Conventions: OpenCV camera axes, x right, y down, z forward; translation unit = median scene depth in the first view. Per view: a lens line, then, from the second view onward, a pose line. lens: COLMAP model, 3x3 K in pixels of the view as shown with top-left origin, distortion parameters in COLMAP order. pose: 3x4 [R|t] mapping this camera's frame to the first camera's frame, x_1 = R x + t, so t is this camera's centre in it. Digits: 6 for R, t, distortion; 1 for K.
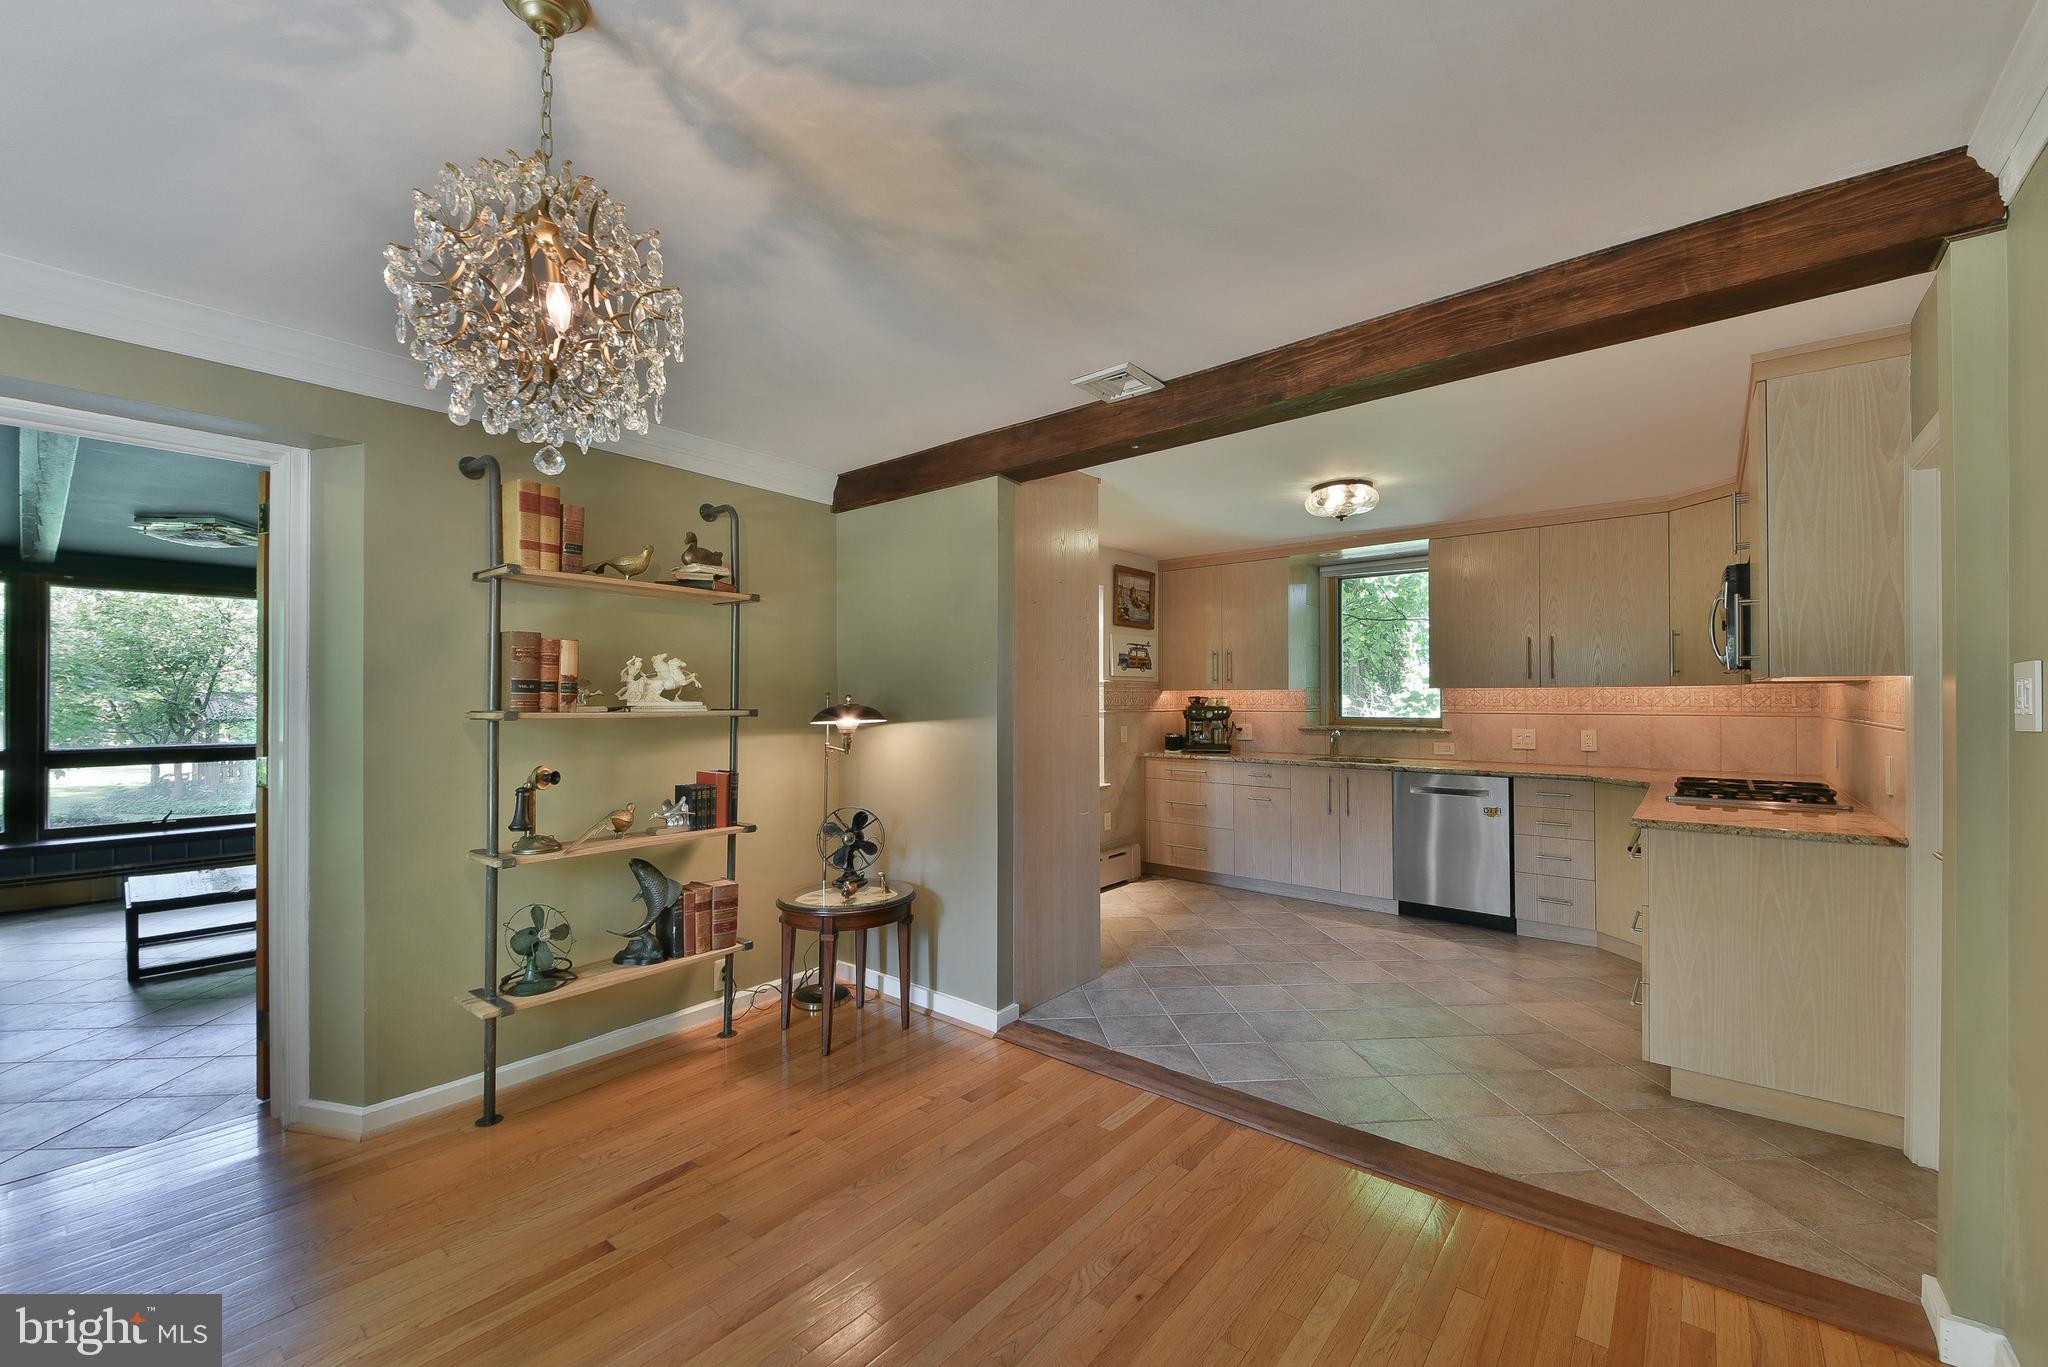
lens RADIAL K [[799.2, 0, 1029.6], [0, 799.2, 688.0], [0, 0, 1]] dist [0.033795, -0.000023]
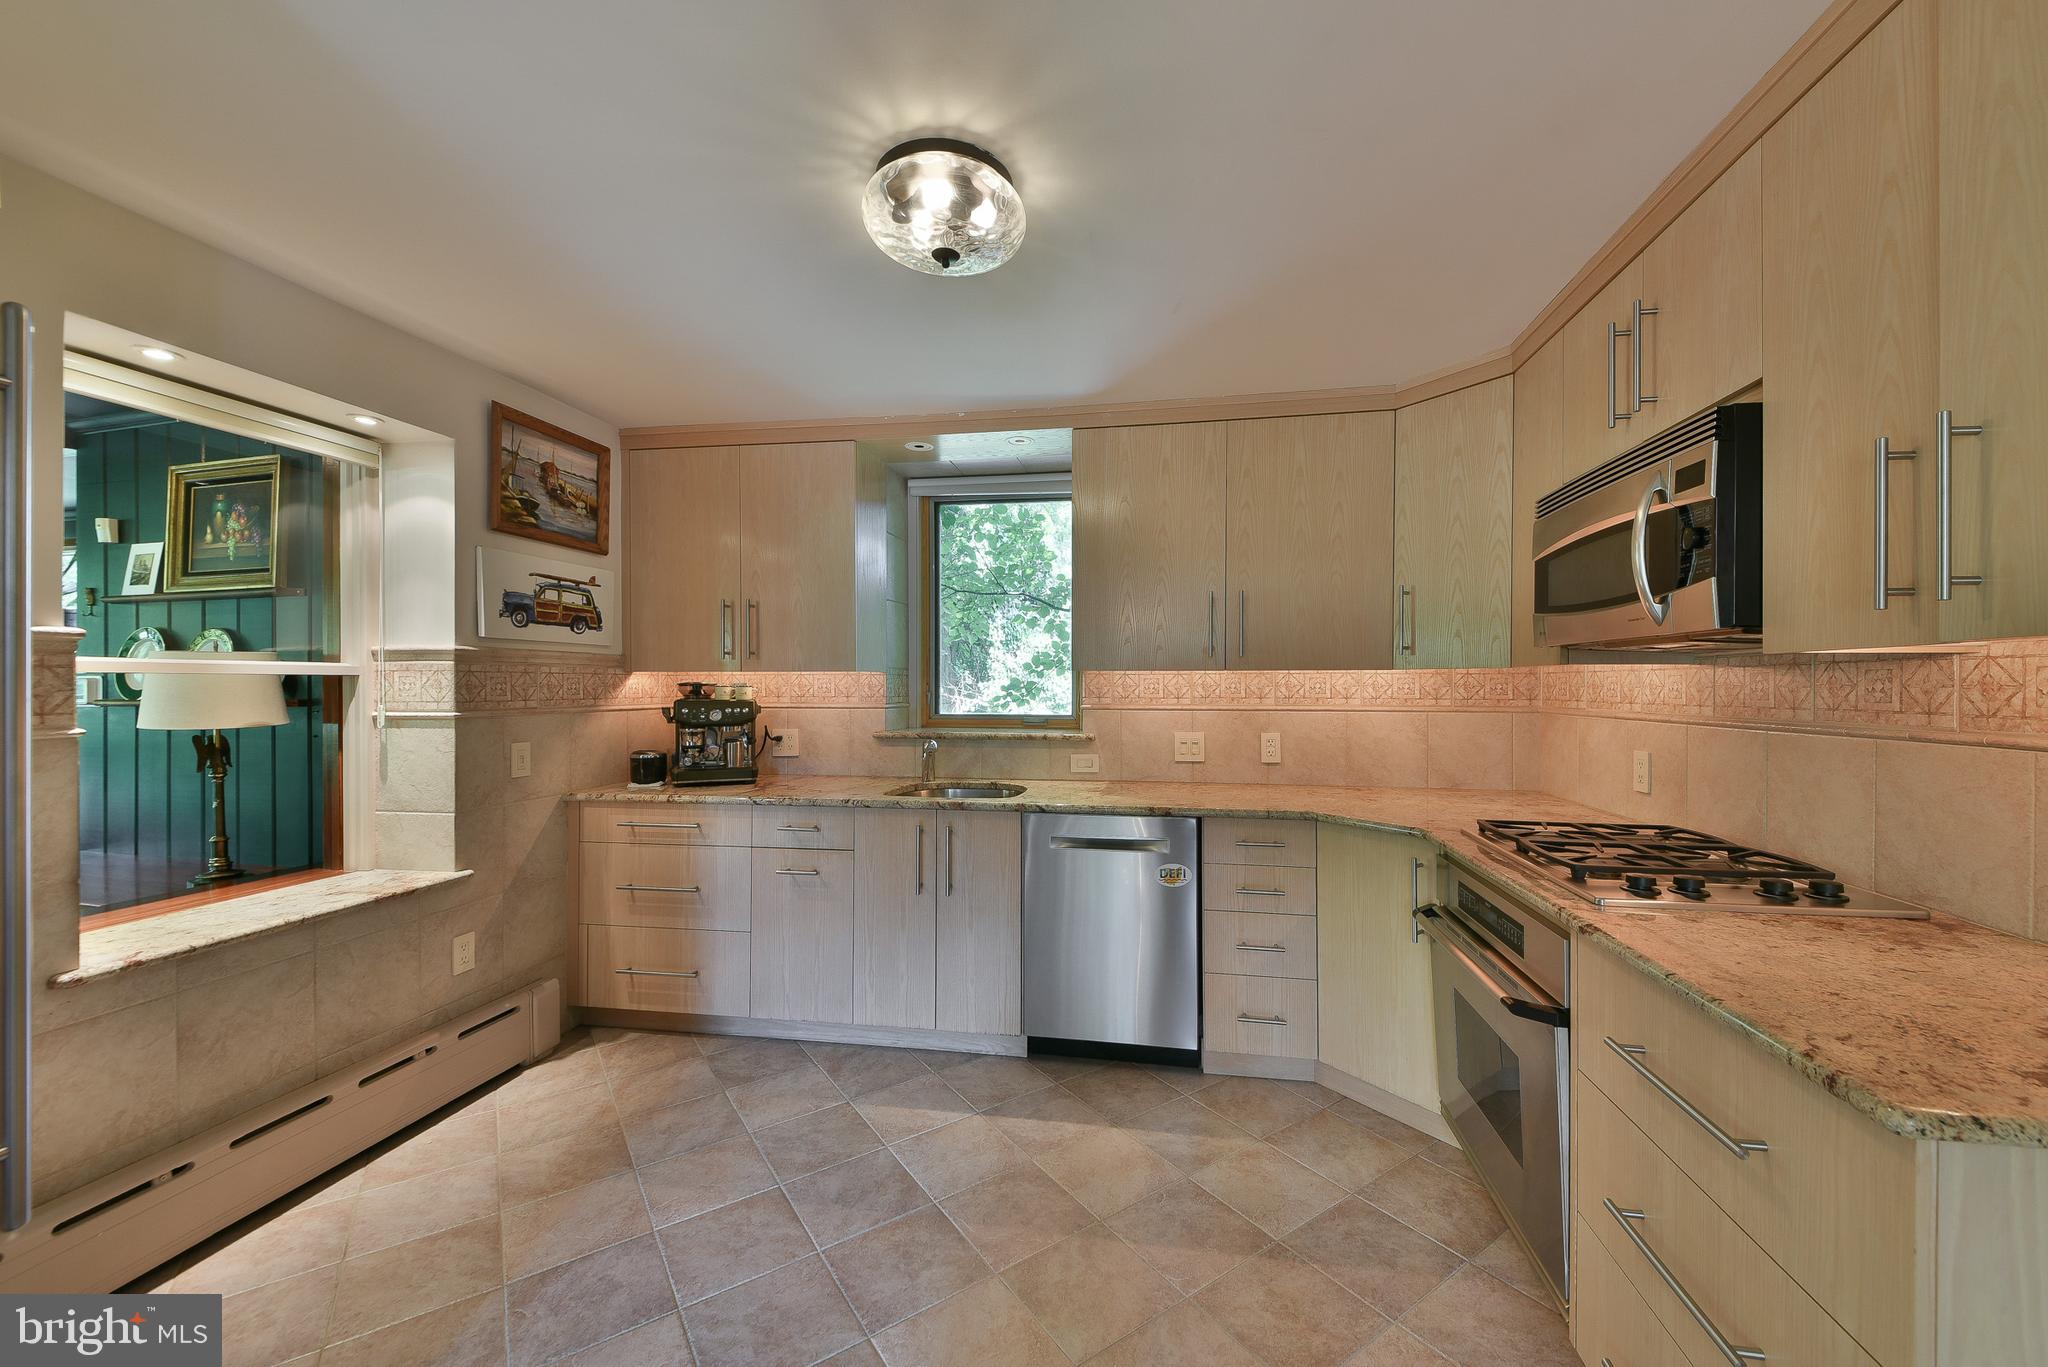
lens RADIAL K [[799.2, 0, 1029.6], [0, 799.2, 688.0], [0, 0, 1]] dist [0.033795, -0.000023]
pose [[0.882365, 0.000766, 0.470565, 0.157777], [-0.008104, 0.999875, 0.013568, 0.005173], [-0.470496, -0.015785, 0.882261, 0.418794]]
